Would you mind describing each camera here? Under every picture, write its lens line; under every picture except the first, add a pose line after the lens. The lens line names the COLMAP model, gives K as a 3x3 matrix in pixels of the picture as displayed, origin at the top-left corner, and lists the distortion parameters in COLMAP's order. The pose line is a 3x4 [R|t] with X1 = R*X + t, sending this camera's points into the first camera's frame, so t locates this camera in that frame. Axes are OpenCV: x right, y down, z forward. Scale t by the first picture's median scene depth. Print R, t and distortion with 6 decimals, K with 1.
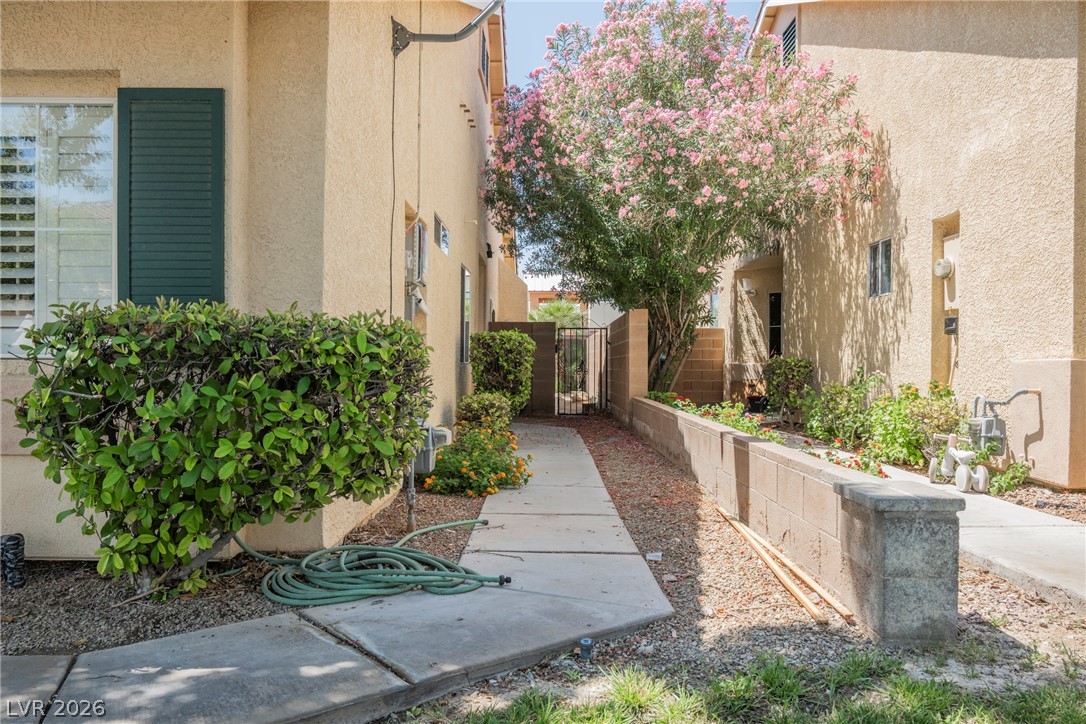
lens RADIAL K [[784.9, 0, 541.8], [0, 784.9, 367.3], [0, 0, 1]] dist [-0.020926, -0.001908]
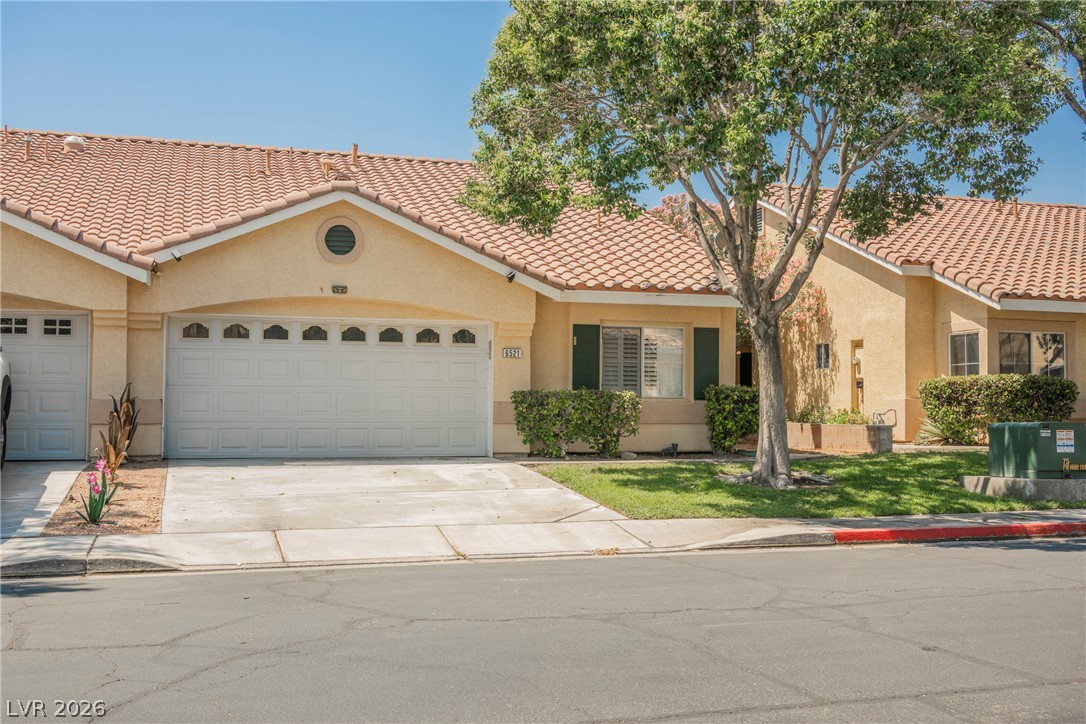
lens RADIAL K [[1144.3, 0, 544.9], [0, 1144.3, 356.6], [0, 0, 1]] dist [-0.018194, 0.000000]
pose [[0.948997, 0.011316, 0.315082, -1.316048], [0.003095, 0.998973, -0.045199, 0.015350], [-0.315270, 0.043869, 0.947988, -1.783756]]
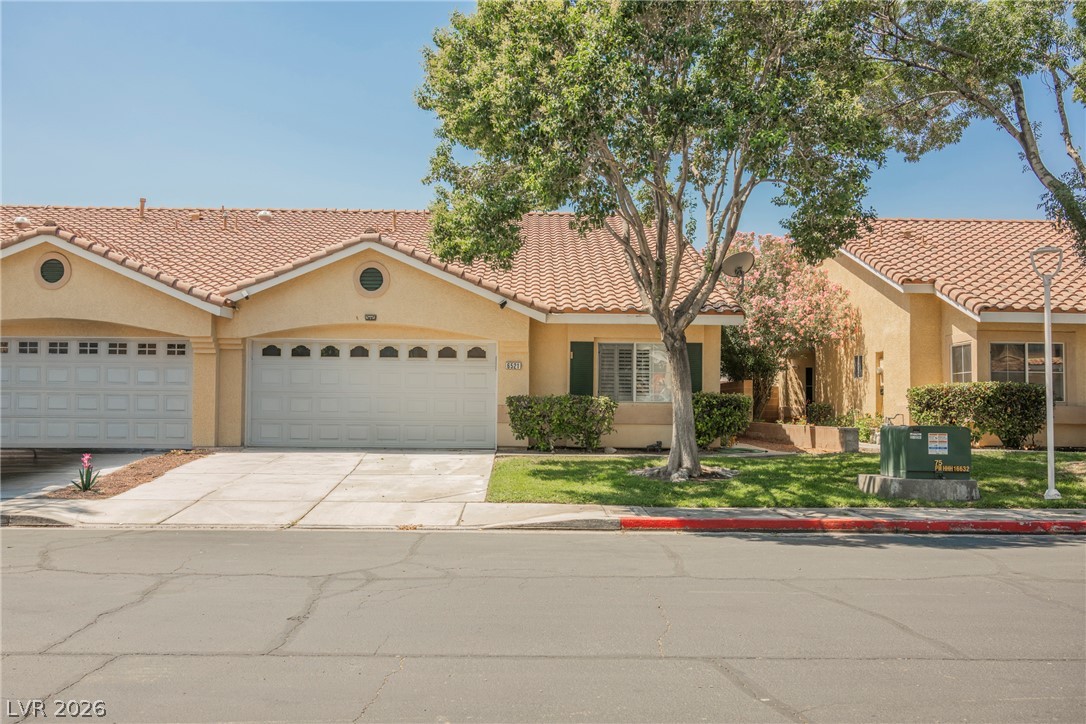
lens RADIAL K [[904.1, 0, 541.2], [0, 904.1, 367.2], [0, 0, 1]] dist [-0.011447, 0.004663]
pose [[0.999602, 0.004829, 0.027793, -0.650640], [-0.003437, 0.998748, -0.049912, 0.019876], [-0.027999, 0.049797, 0.998367, -1.829592]]
